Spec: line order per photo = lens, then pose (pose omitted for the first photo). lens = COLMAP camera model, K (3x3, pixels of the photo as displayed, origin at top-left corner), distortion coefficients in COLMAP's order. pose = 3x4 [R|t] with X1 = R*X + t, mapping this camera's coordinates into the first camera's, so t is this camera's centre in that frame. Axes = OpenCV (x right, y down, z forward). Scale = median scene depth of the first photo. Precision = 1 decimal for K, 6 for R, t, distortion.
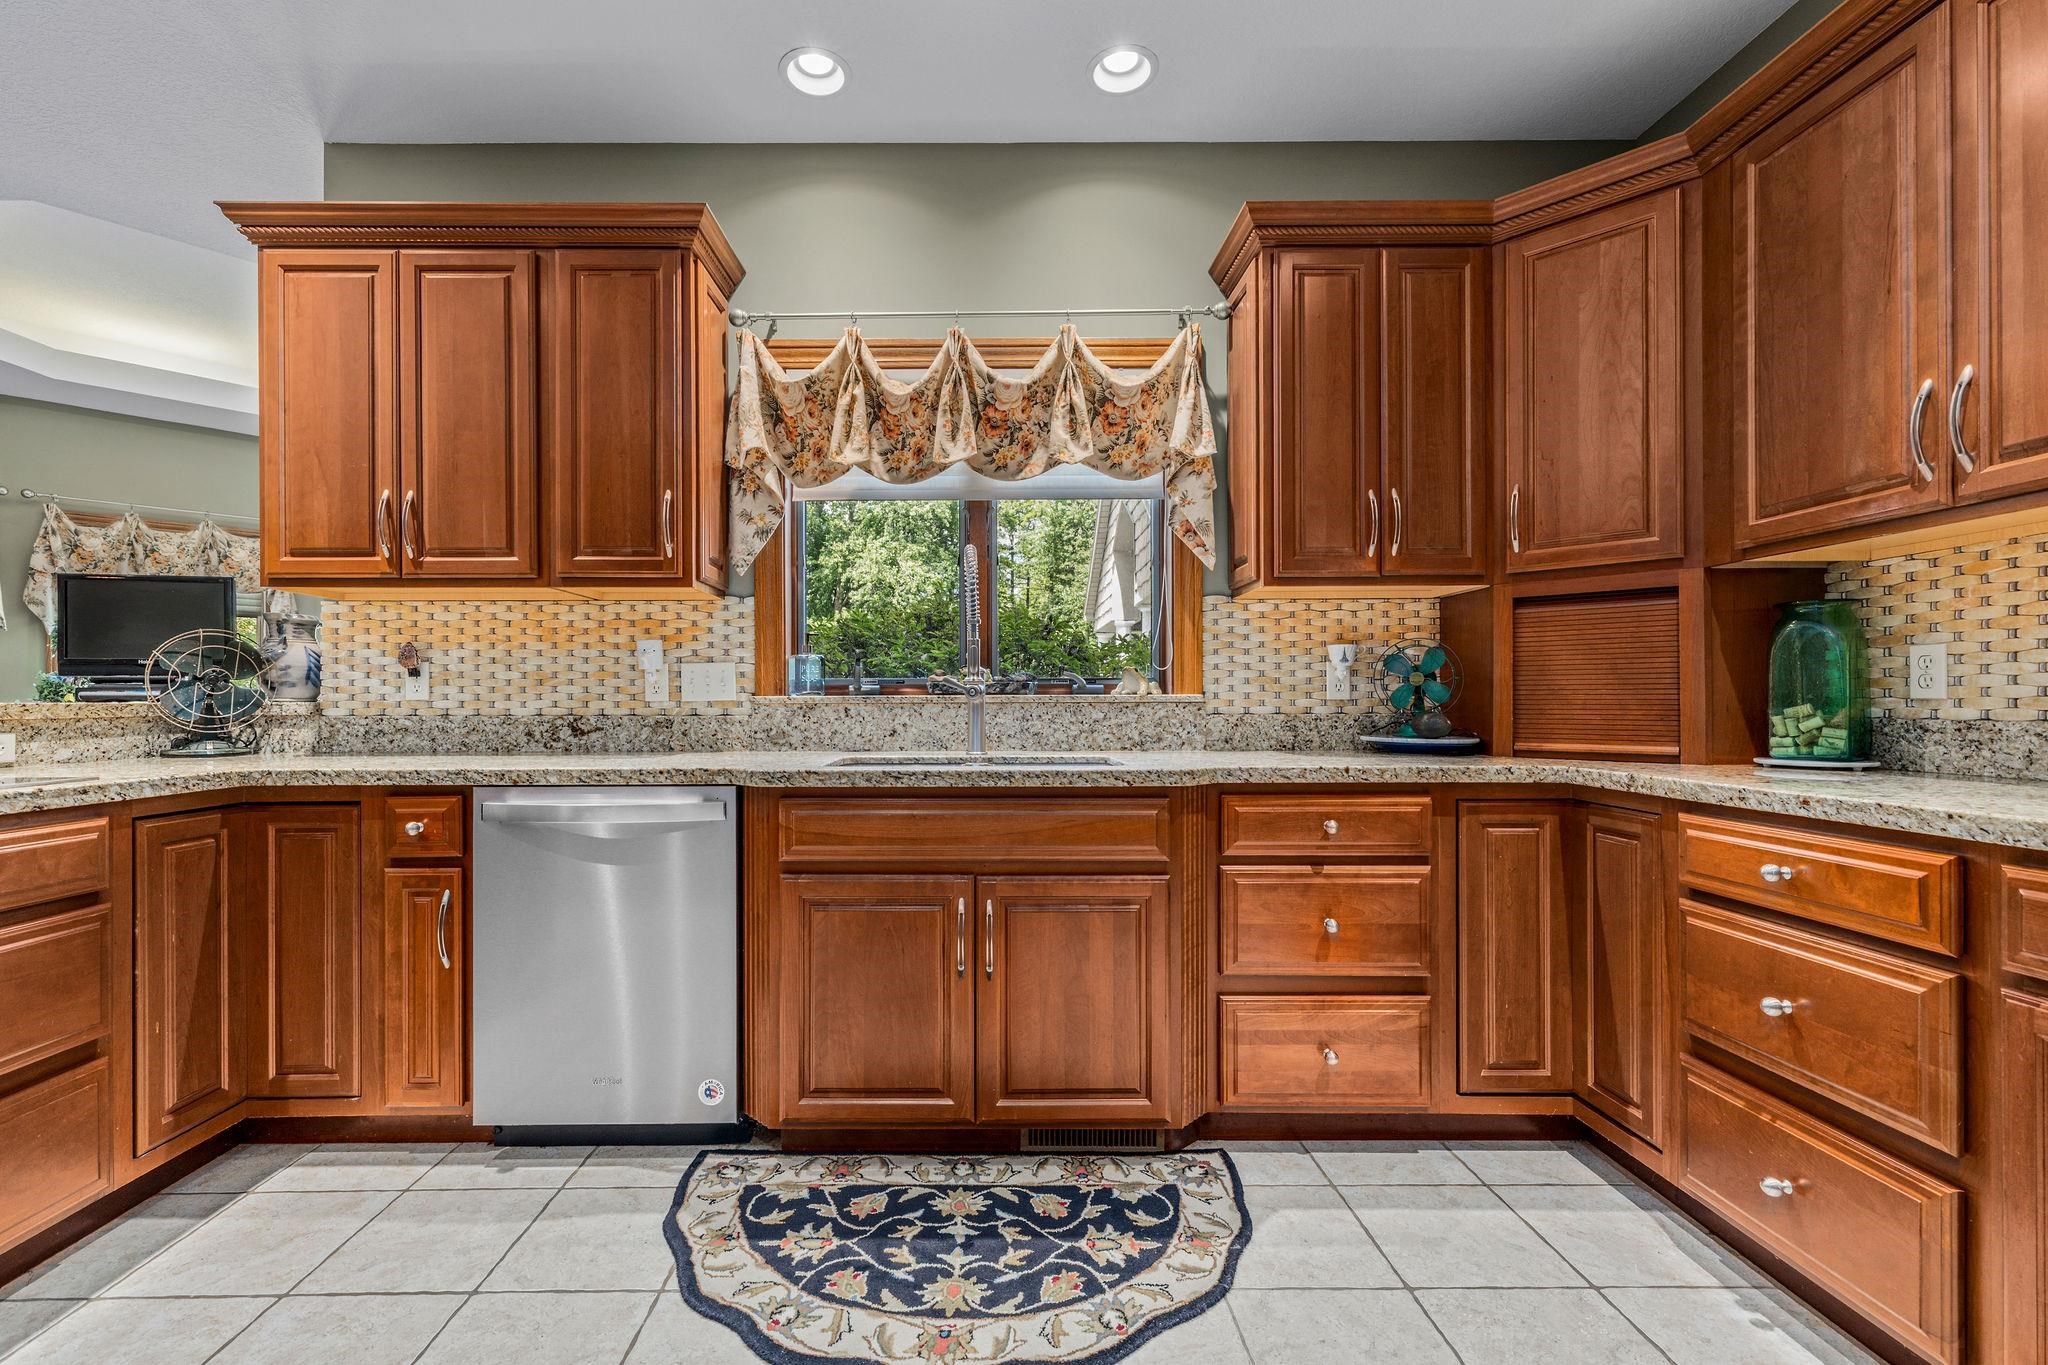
lens RADIAL K [[875.3, 0, 1004.5], [0, 875.3, 704.7], [0, 0, 1]] dist [-0.000854, 0.000546]
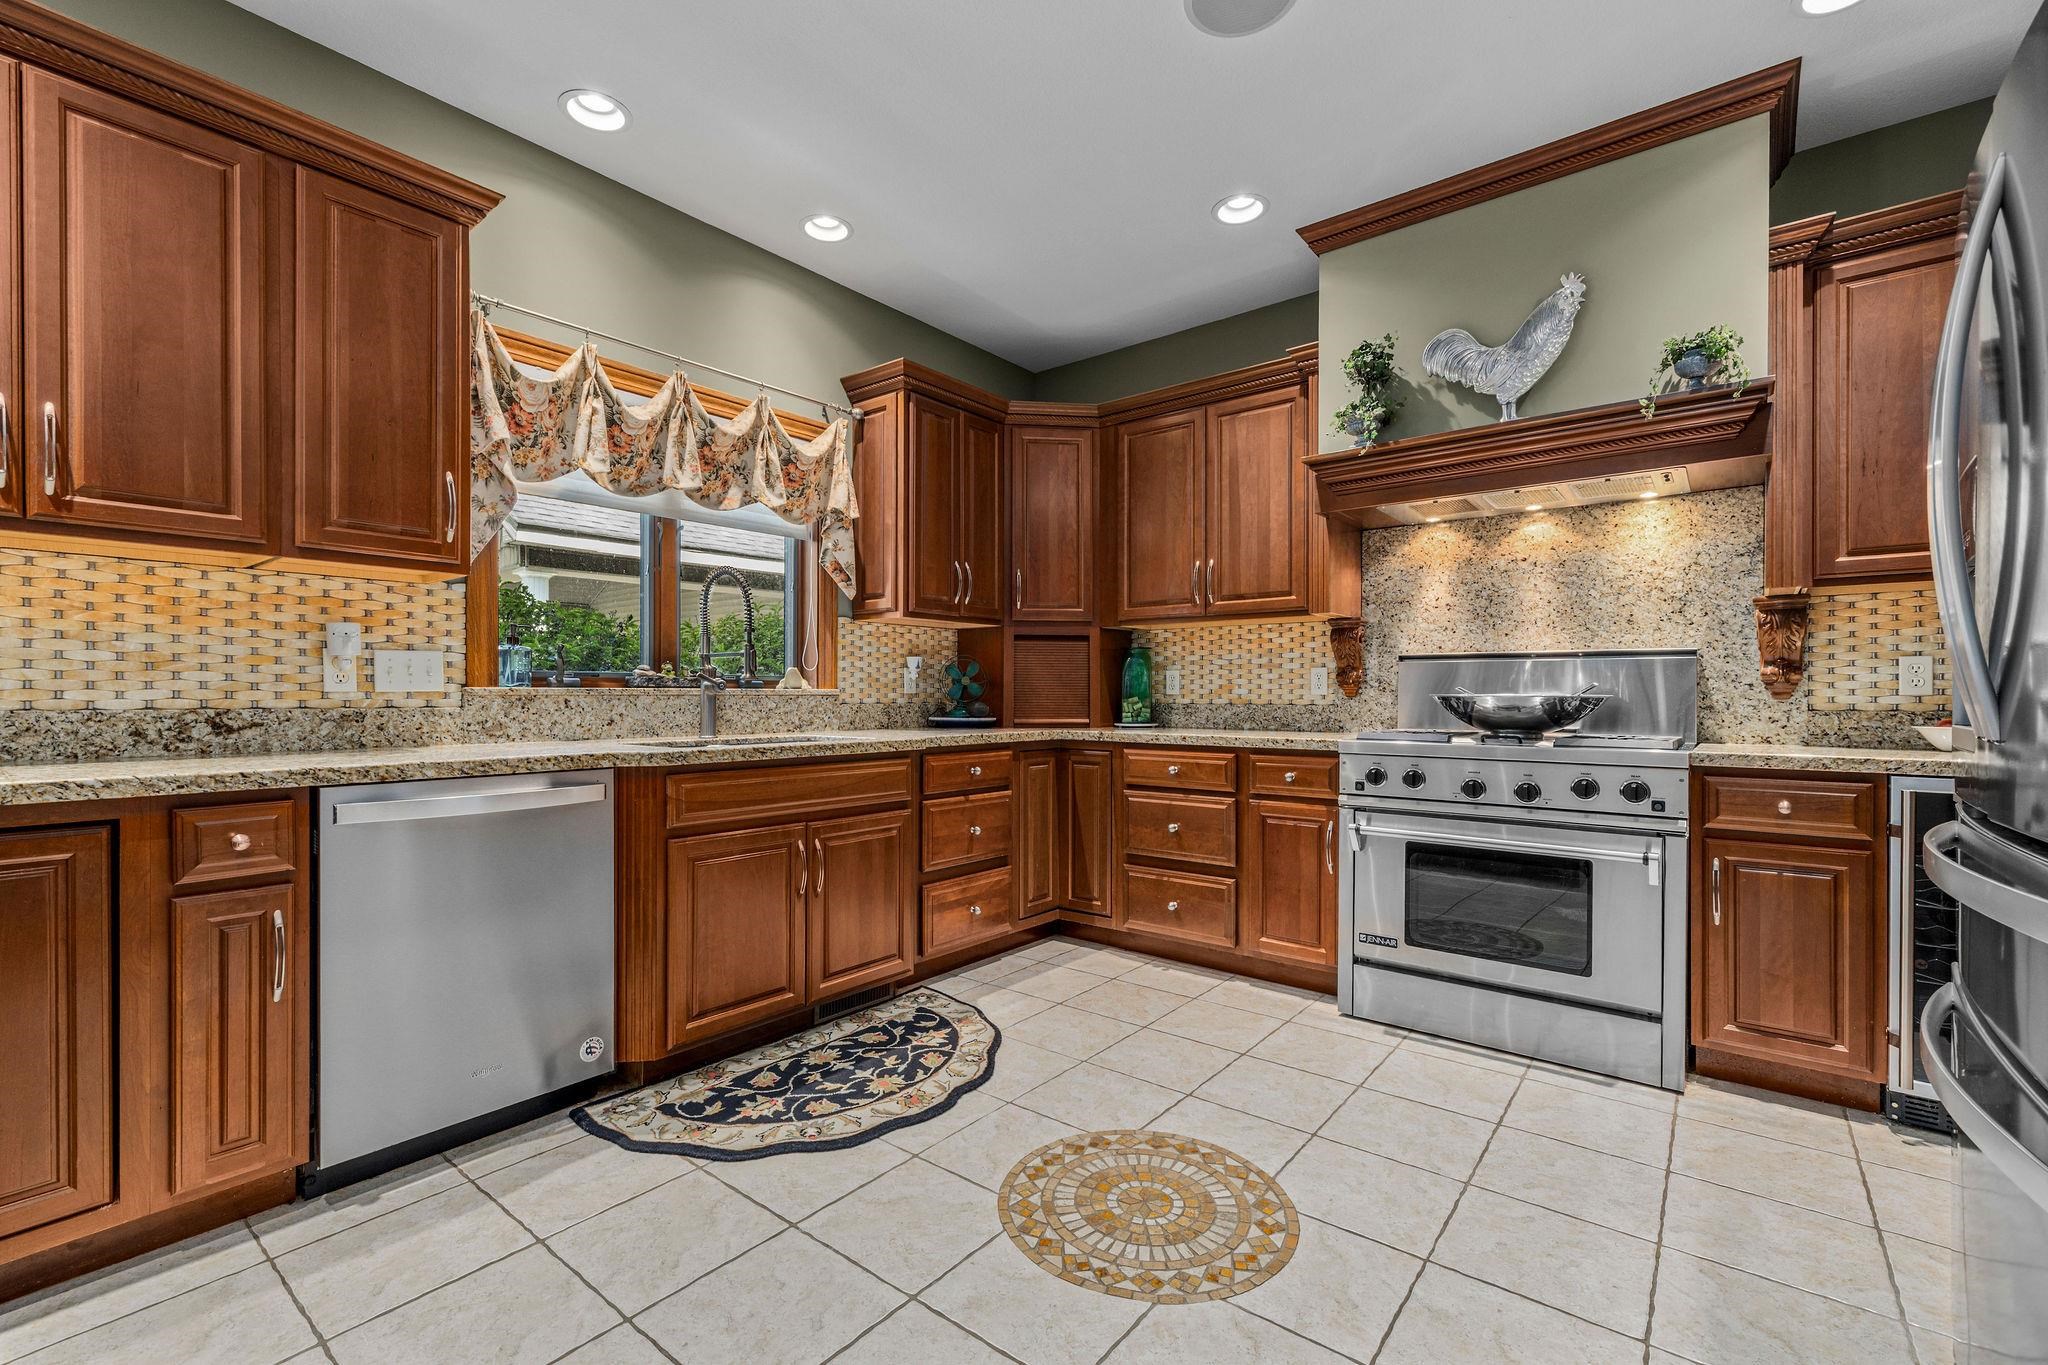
lens RADIAL K [[875.3, 0, 1036.5], [0, 875.3, 698.4], [0, 0, 1]] dist [-0.000854, 0.000546]
pose [[0.623460, 0.000420, 0.781855, -0.853448], [-0.000505, 1.000000, -0.000134, 0.003407], [-0.781855, -0.000312, 0.623461, -0.118091]]
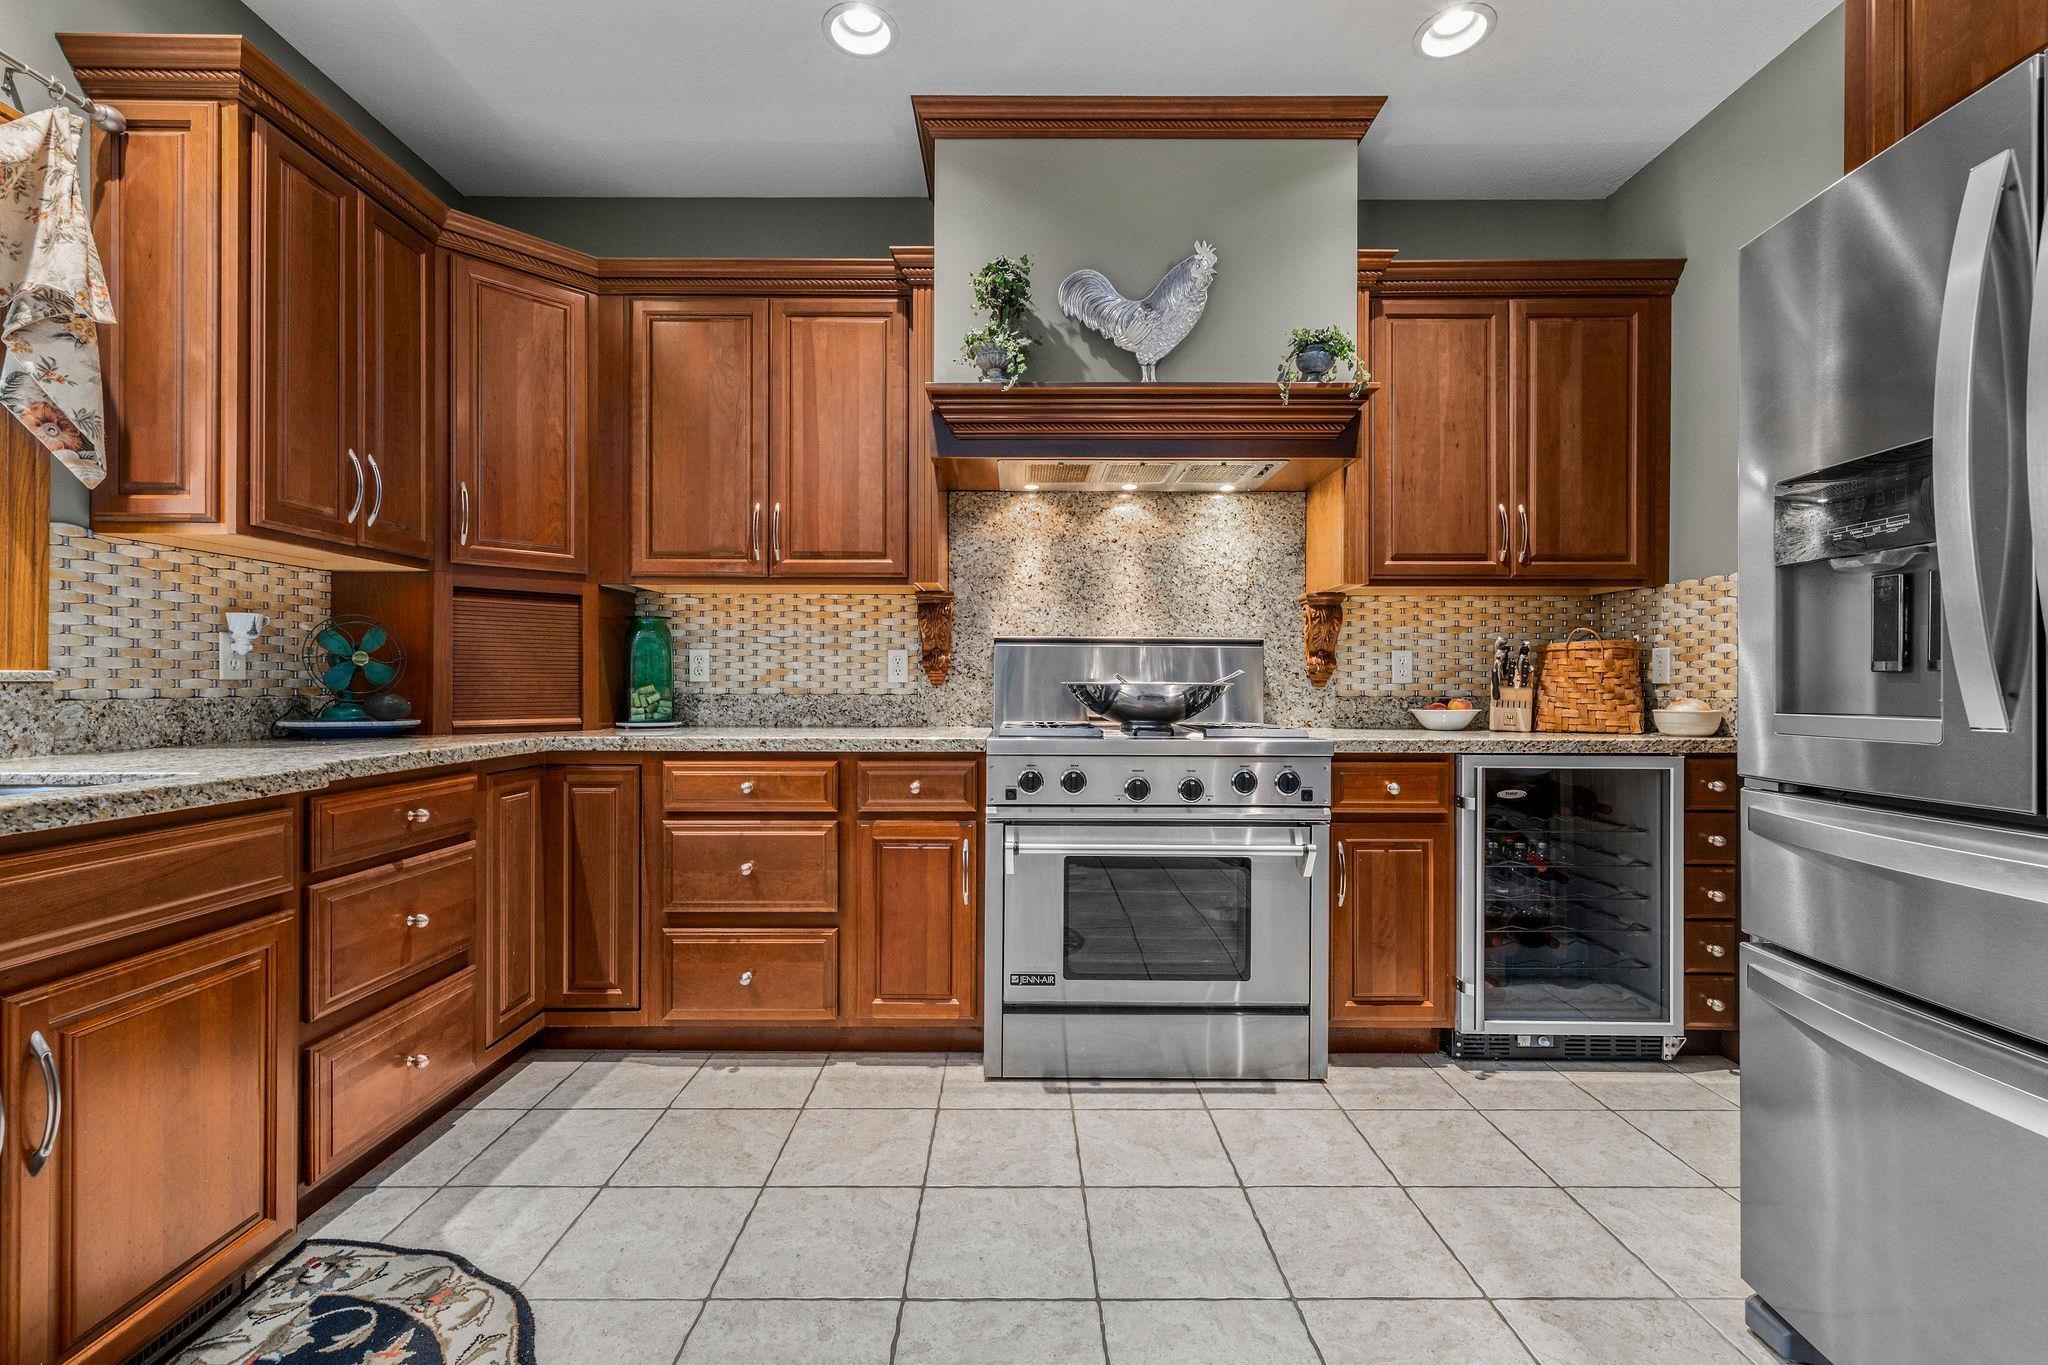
lens RADIAL K [[875.3, 0, 1020.3], [0, 875.3, 681.7], [0, 0, 1]] dist [-0.000854, 0.000546]
pose [[0.002992, 0.003892, 0.999988, -0.568647], [0.001323, 0.999992, -0.003896, 0.000179], [-0.999995, 0.001335, 0.002986, 0.355550]]
